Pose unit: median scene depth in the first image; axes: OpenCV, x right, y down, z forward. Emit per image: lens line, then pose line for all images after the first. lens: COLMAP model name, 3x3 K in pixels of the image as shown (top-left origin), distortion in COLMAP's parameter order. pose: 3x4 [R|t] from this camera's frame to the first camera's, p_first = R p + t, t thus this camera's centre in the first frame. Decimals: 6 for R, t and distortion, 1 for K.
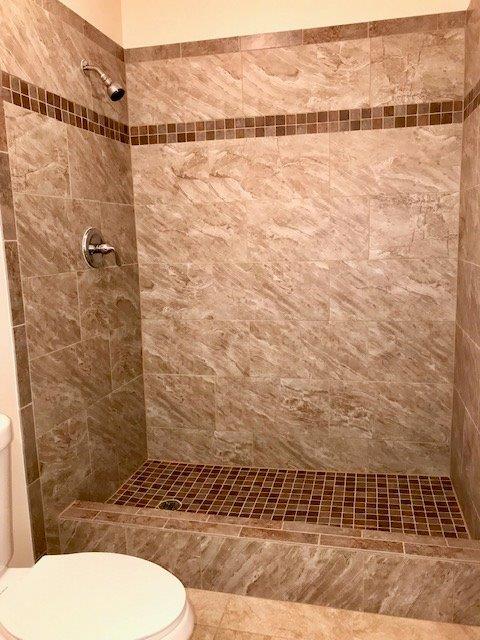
lens RADIAL K [[528.3, 0, 244.3], [0, 528.3, 316.8], [0, 0, 1]] dist [0.028778, -0.014426]
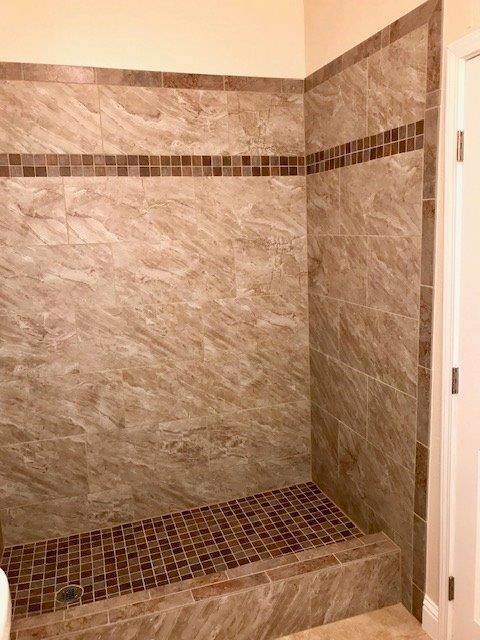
lens RADIAL K [[525.6, 0, 247.1], [0, 525.6, 317.6], [0, 0, 1]] dist [0.052476, -0.076273]
pose [[0.855400, -0.089830, 0.510118, -0.300449], [0.093743, 0.995432, 0.018097, -0.087703], [-0.509414, 0.032340, 0.859914, 0.085819]]
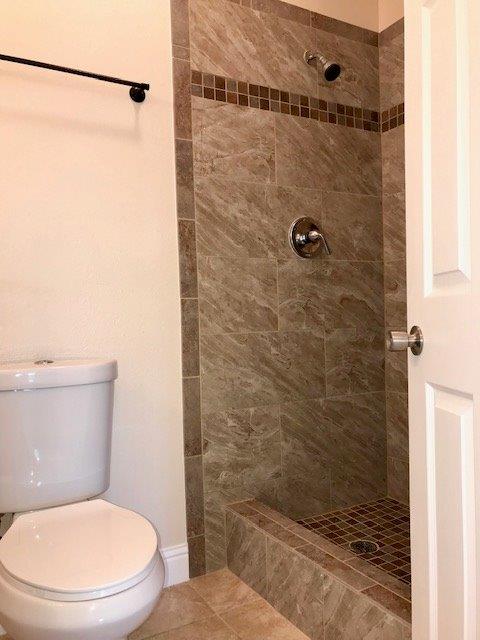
lens RADIAL K [[525.6, 0, 247.1], [0, 525.6, 317.6], [0, 0, 1]] dist [0.052476, -0.076273]
pose [[0.686985, 0.012220, -0.726569, 0.321571], [-0.104411, 0.991144, -0.082052, 0.098670], [0.719132, 0.132230, 0.682177, 0.285967]]
